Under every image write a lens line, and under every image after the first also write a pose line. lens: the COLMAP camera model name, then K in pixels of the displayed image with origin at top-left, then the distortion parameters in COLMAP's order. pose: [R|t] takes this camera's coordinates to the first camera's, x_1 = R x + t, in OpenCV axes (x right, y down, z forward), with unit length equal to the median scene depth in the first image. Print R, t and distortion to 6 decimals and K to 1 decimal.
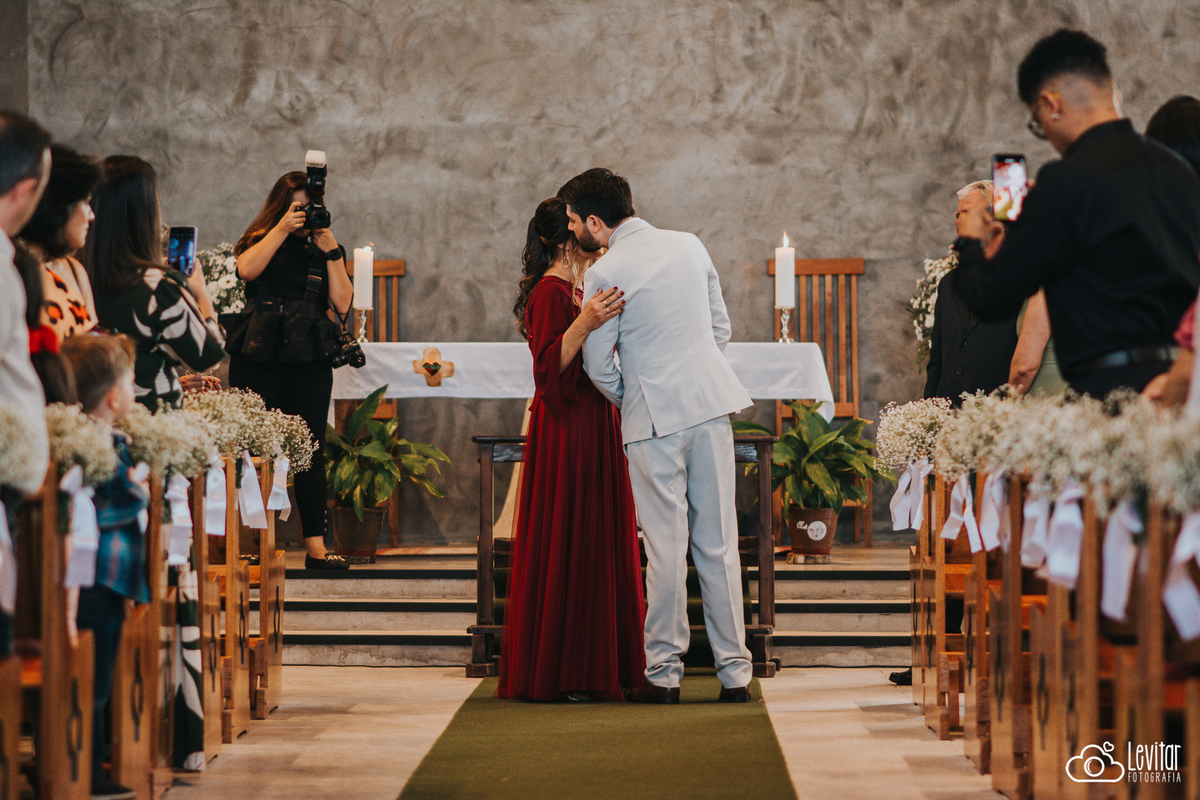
lens RADIAL K [[4358.6, 0, 600.0], [0, 4358.6, 400.0], [0, 0, 1]] dist [0.060775, -0.427825]
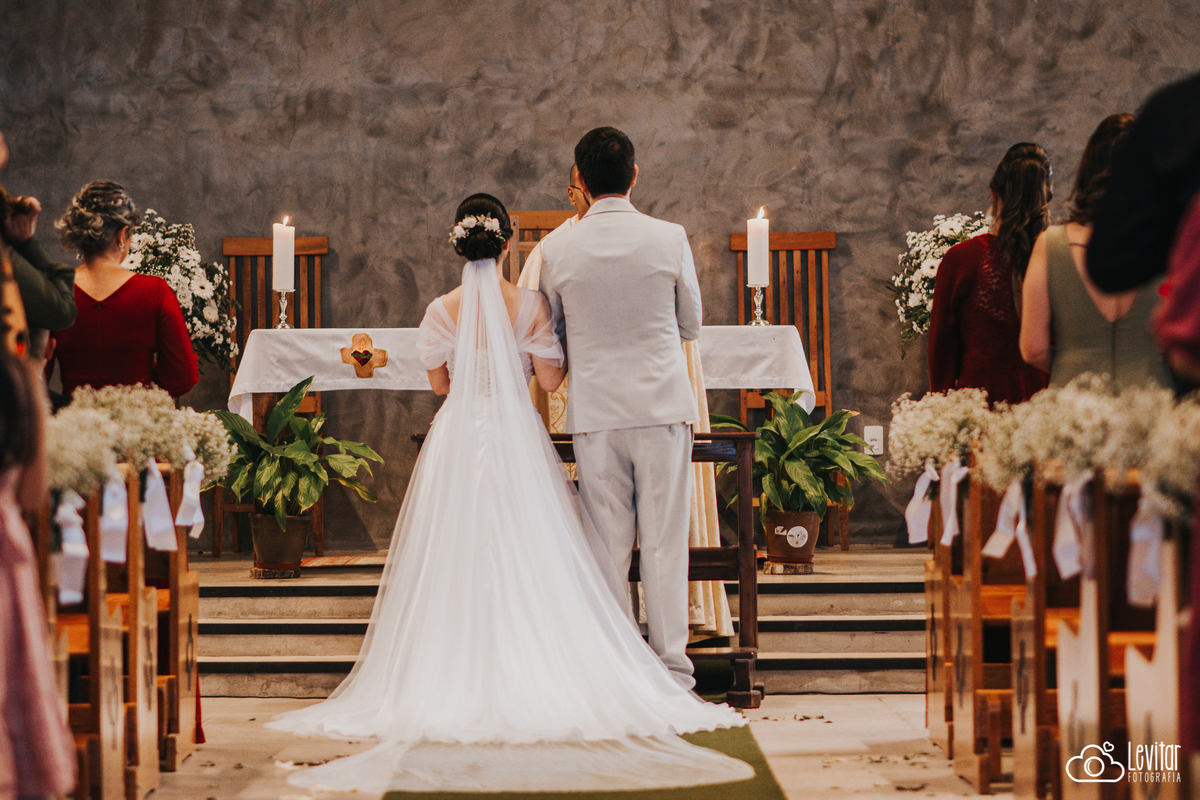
lens RADIAL K [[4358.6, 0, 600.0], [0, 4358.6, 400.0], [0, 0, 1]] dist [0.060775, -0.427825]
pose [[0.999761, -0.007688, 0.020442, -0.008291], [0.007616, 0.999965, 0.003596, -0.001363], [-0.020469, -0.003440, 0.999785, 0.110741]]
